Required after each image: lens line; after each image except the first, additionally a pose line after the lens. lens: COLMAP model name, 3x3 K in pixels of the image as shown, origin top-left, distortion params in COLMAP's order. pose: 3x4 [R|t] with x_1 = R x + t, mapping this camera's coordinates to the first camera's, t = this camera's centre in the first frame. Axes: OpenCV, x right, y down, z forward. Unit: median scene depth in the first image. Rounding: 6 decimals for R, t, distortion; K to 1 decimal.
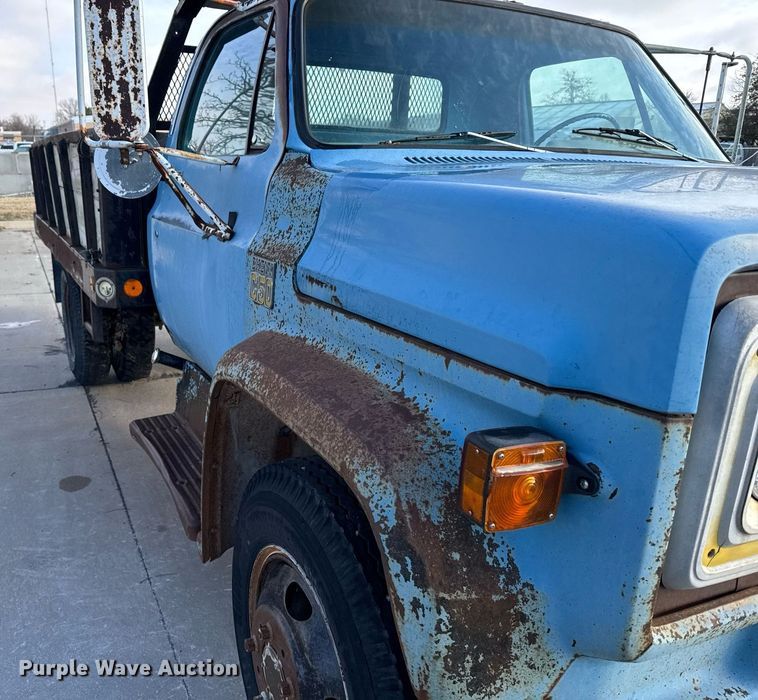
lens RADIAL K [[650.3, 0, 287.0], [0, 650.3, 353.6], [0, 0, 1]] dist [0.140951, -0.190685]
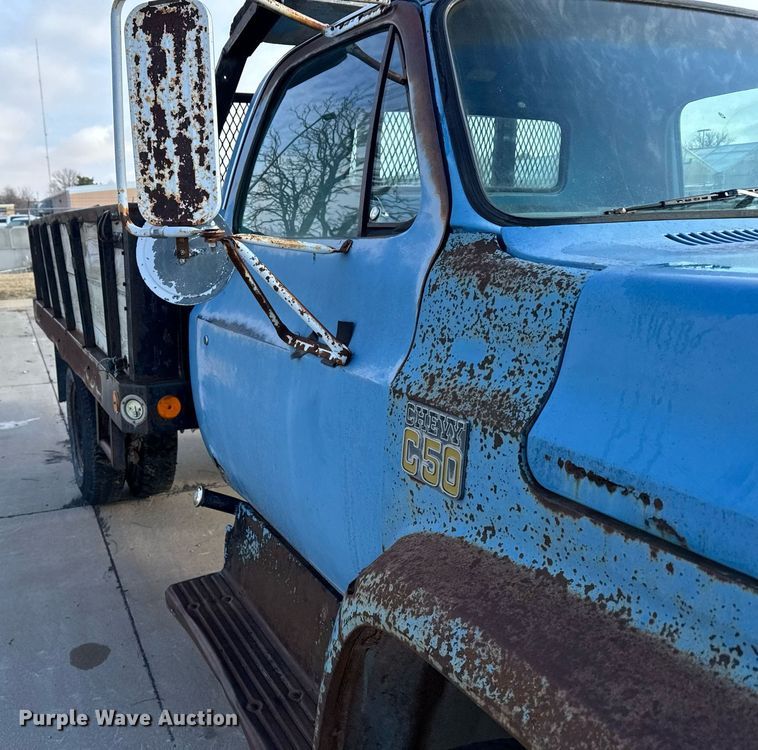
lens RADIAL K [[692.8, 0, 256.6], [0, 692.8, 377.4], [0, 0, 1]] dist [0.193134, -0.338949]
pose [[0.998409, -0.027571, -0.049194, -0.146091], [0.024113, 0.997287, -0.069551, -0.119148], [0.050978, 0.068254, 0.996365, 0.314473]]
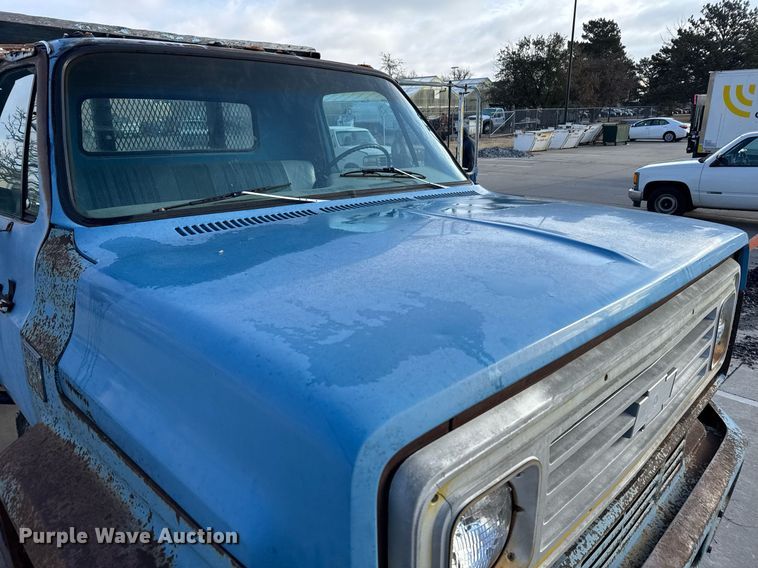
lens RADIAL K [[539.9, 0, 379.0], [0, 539.9, 284.0], [0, 0, 1]] dist [0.011952, -0.003223]
pose [[0.937054, -0.129228, 0.324391, 0.170477], [0.126984, 0.991505, 0.028172, -0.173274], [-0.325275, 0.014794, 0.945504, 0.082689]]
